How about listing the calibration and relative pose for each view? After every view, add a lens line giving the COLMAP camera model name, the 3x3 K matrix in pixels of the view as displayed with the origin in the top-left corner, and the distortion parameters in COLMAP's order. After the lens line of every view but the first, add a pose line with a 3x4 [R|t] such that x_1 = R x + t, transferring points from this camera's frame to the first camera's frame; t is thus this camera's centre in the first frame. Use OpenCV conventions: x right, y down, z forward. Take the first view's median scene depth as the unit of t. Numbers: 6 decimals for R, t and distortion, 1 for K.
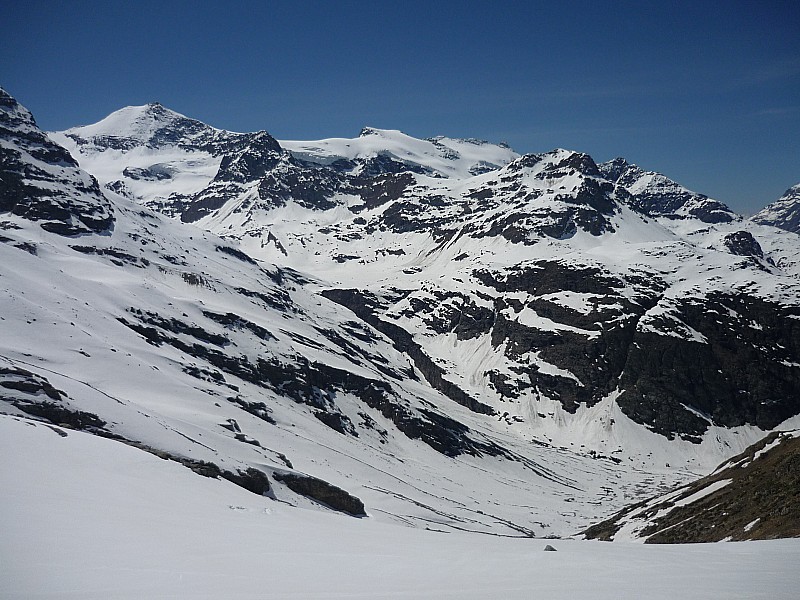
lens RADIAL K [[801.4, 0, 400.0], [0, 801.4, 300.0], [0, 0, 1]] dist [-0.061991, 0.032754]
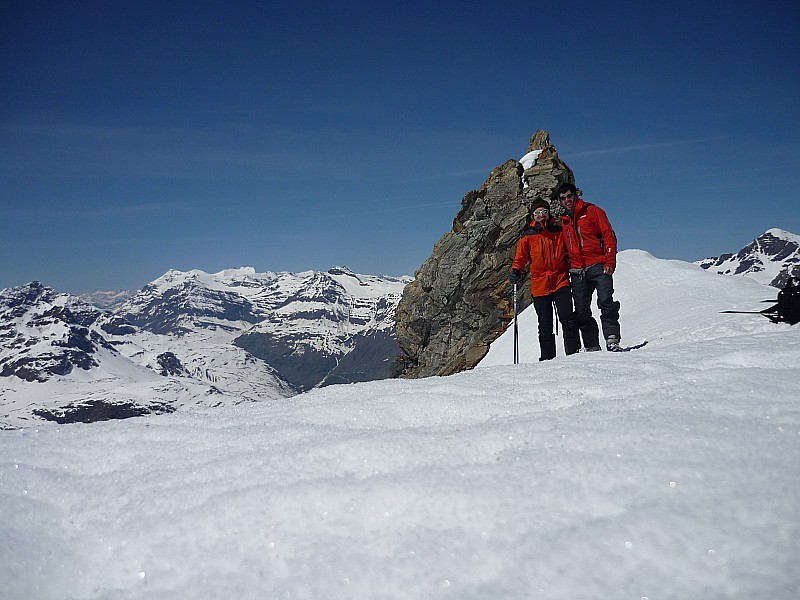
lens RADIAL K [[801.4, 0, 400.0], [0, 801.4, 300.0], [0, 0, 1]] dist [-0.061991, 0.032754]
pose [[0.701194, -0.024273, 0.712557, -0.318049], [0.091910, 0.994159, -0.056579, -0.065463], [-0.707021, 0.105164, 0.699329, -0.332229]]
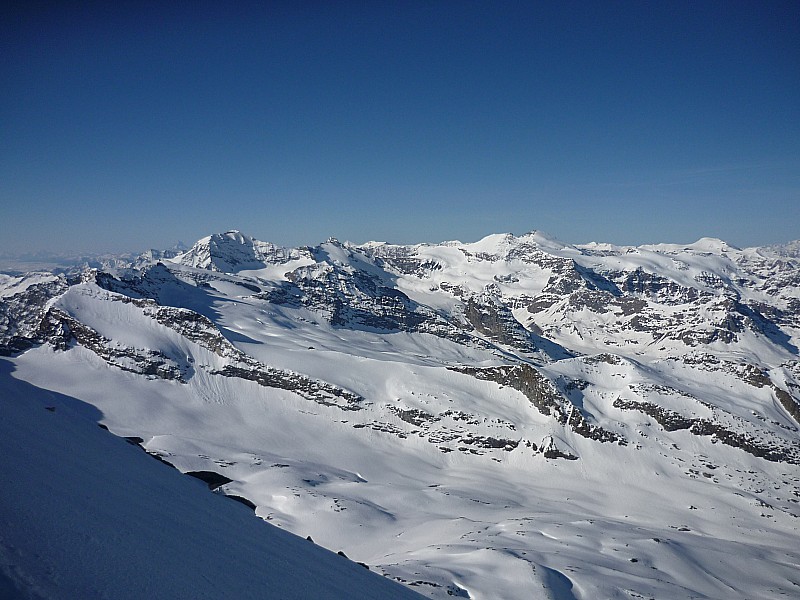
lens RADIAL K [[801.4, 0, 400.0], [0, 801.4, 300.0], [0, 0, 1]] dist [-0.061991, 0.032754]
pose [[0.939566, 0.053037, -0.338235, 0.118310], [-0.056847, 0.998382, -0.001362, -0.129680], [0.337615, 0.020507, 0.941061, -1.192180]]
